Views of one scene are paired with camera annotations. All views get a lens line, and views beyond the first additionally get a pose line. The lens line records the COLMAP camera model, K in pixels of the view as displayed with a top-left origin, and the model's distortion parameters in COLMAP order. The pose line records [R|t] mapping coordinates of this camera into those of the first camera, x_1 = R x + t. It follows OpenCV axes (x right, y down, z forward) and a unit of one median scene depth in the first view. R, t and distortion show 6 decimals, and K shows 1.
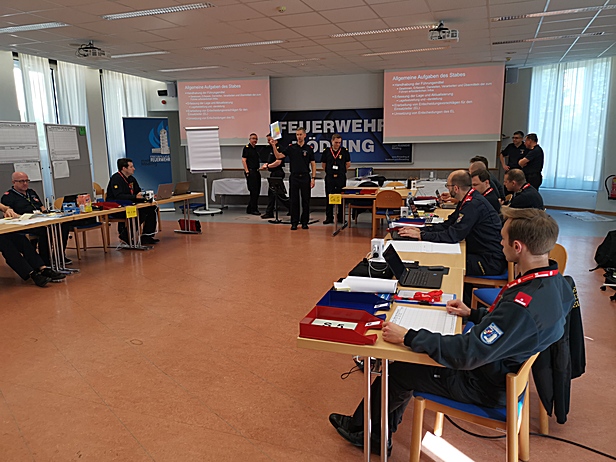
lens RADIAL K [[470.3, 0, 306.3], [0, 470.3, 228.5], [0, 0, 1]] dist [0.061269, -0.060164]
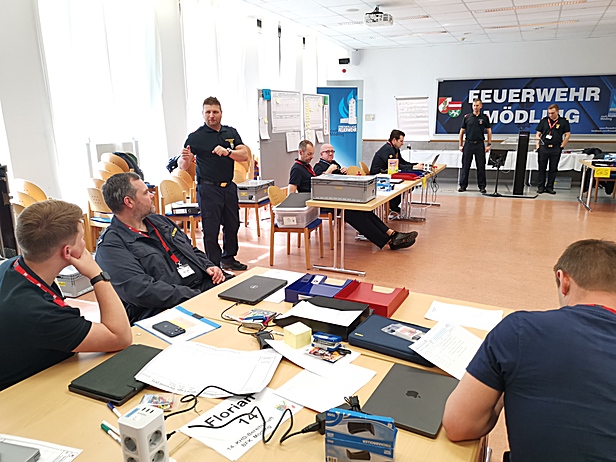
lens RADIAL K [[470.3, 0, 303.8], [0, 470.3, 232.3], [0, 0, 1]] dist [0.061269, -0.060164]
pose [[0.997254, 0.025966, -0.069351, -0.335577], [-0.021221, 0.997439, 0.068296, 0.003723], [0.070947, -0.066637, 0.995252, -0.008901]]
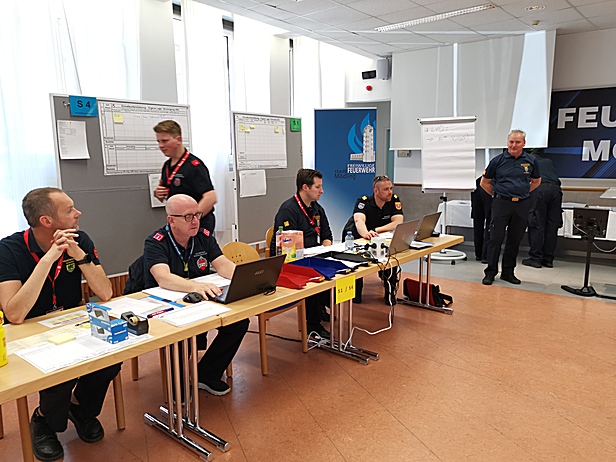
lens RADIAL K [[470.3, 0, 307.7], [0, 470.3, 231.8], [0, 0, 1]] dist [0.061269, -0.060164]
pose [[0.942971, 0.059351, -0.327542, -0.158280], [-0.064006, 0.997944, -0.003441, -0.051248], [0.326664, 0.024210, 0.944830, 0.346140]]
